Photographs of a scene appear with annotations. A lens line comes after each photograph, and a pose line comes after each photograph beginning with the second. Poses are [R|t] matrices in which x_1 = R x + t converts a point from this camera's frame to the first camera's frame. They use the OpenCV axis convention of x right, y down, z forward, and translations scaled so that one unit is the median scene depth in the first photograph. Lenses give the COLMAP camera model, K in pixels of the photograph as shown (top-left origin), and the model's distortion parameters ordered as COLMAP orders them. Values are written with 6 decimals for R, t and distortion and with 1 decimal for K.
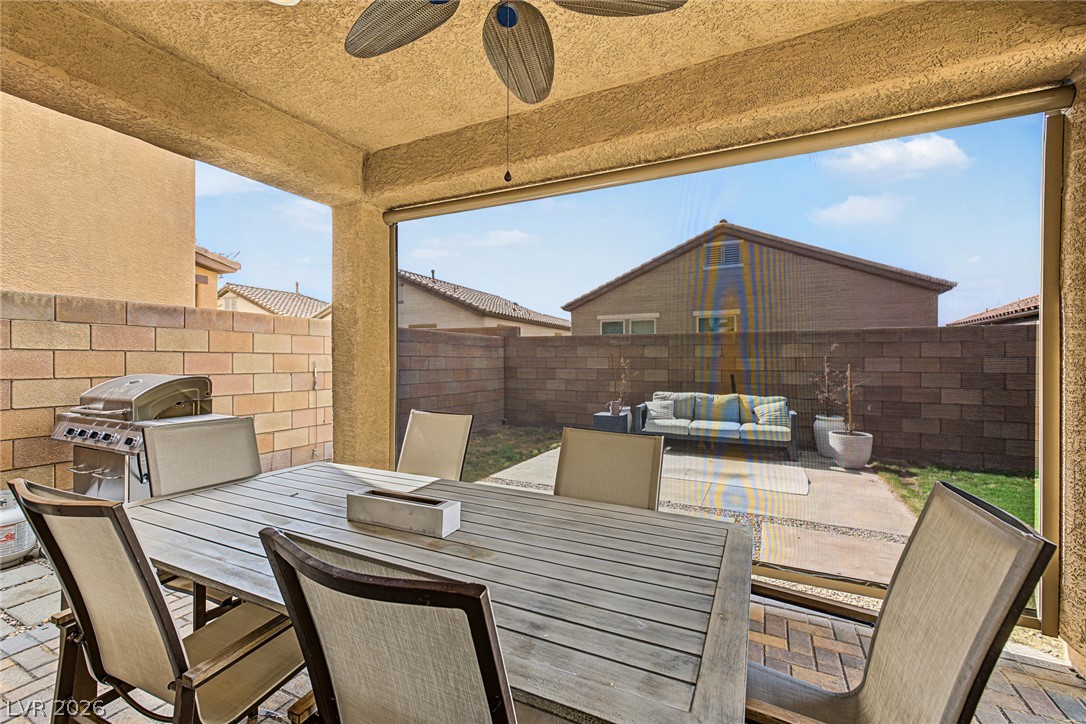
lens RADIAL K [[465.3, 0, 537.5], [0, 465.3, 360.4], [0, 0, 1]] dist [0.010786, -0.001173]
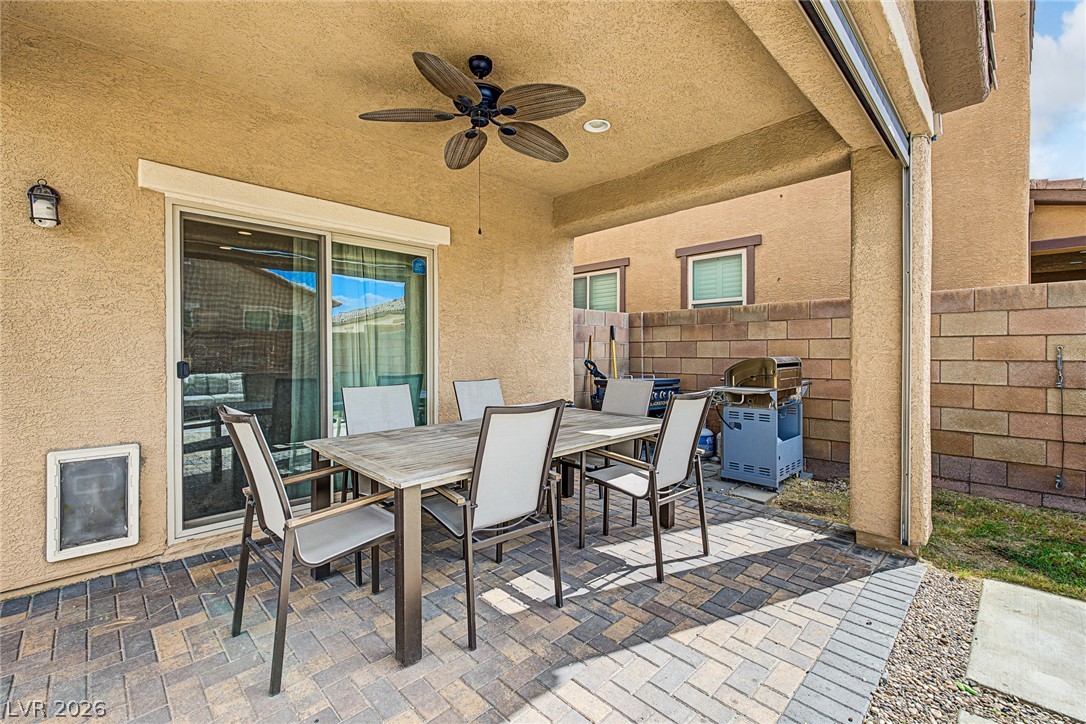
lens RADIAL K [[465.3, 0, 550.6], [0, 465.3, 358.2], [0, 0, 1]] dist [0.010786, -0.001173]
pose [[-0.312169, 0.010254, -0.949971, 0.144746], [-0.001981, 0.999933, 0.011444, 0.004895], [0.950025, 0.005454, -0.312127, 0.182643]]
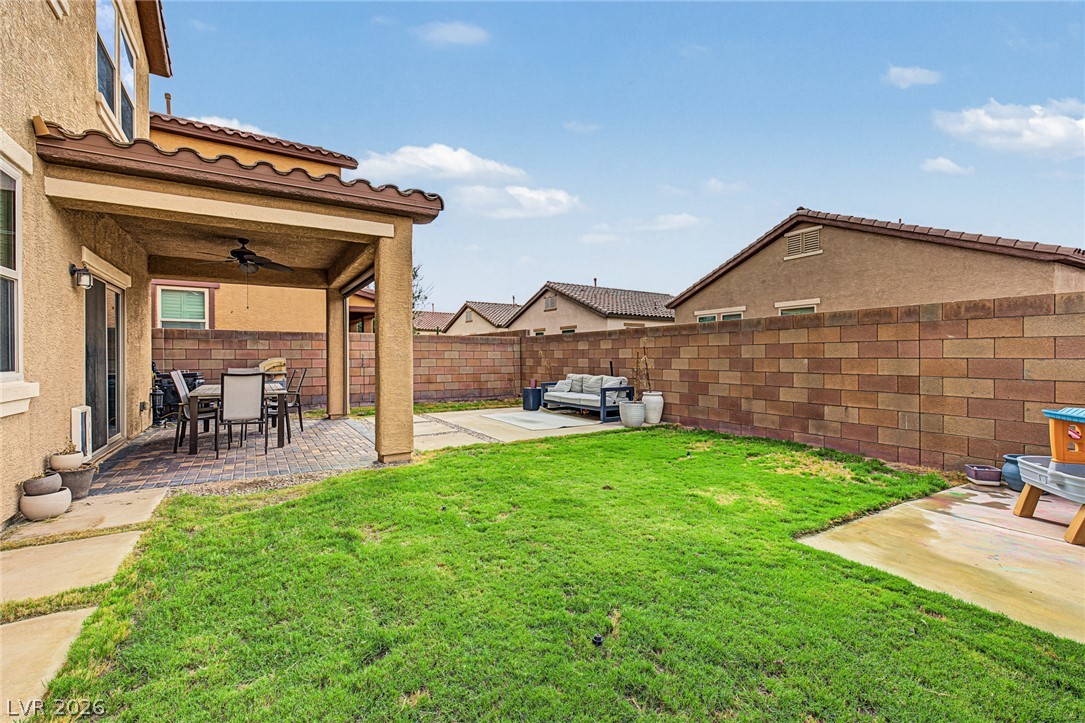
lens RADIAL K [[464.9, 0, 538.1], [0, 464.9, 358.7], [0, 0, 1]] dist [0.010786, -0.001173]
pose [[0.840281, -0.003490, -0.542140, 0.469911], [0.005594, 0.999982, 0.002233, 0.009313], [0.542123, -0.004909, 0.840285, -0.118196]]
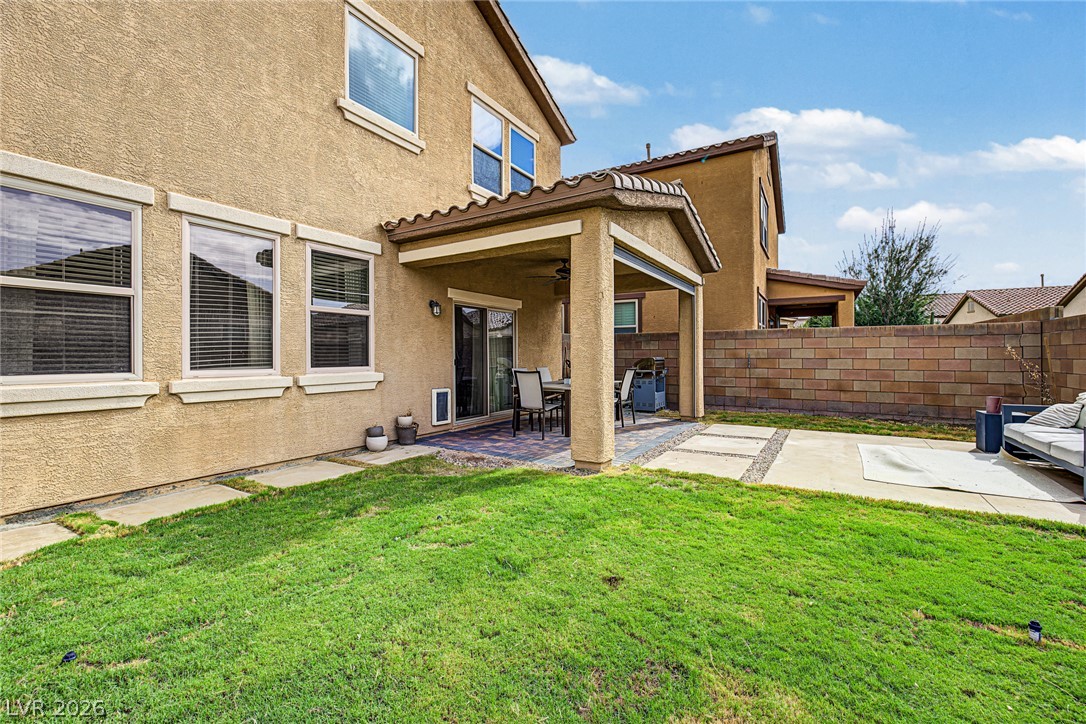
lens RADIAL K [[465.3, 0, 534.2], [0, 465.3, 357.1], [0, 0, 1]] dist [0.010786, -0.001173]
pose [[-0.106104, 0.000330, -0.994355, 0.523187], [0.001611, 0.999999, 0.000160, 0.006572], [0.994354, -0.001585, -0.106104, 0.122155]]
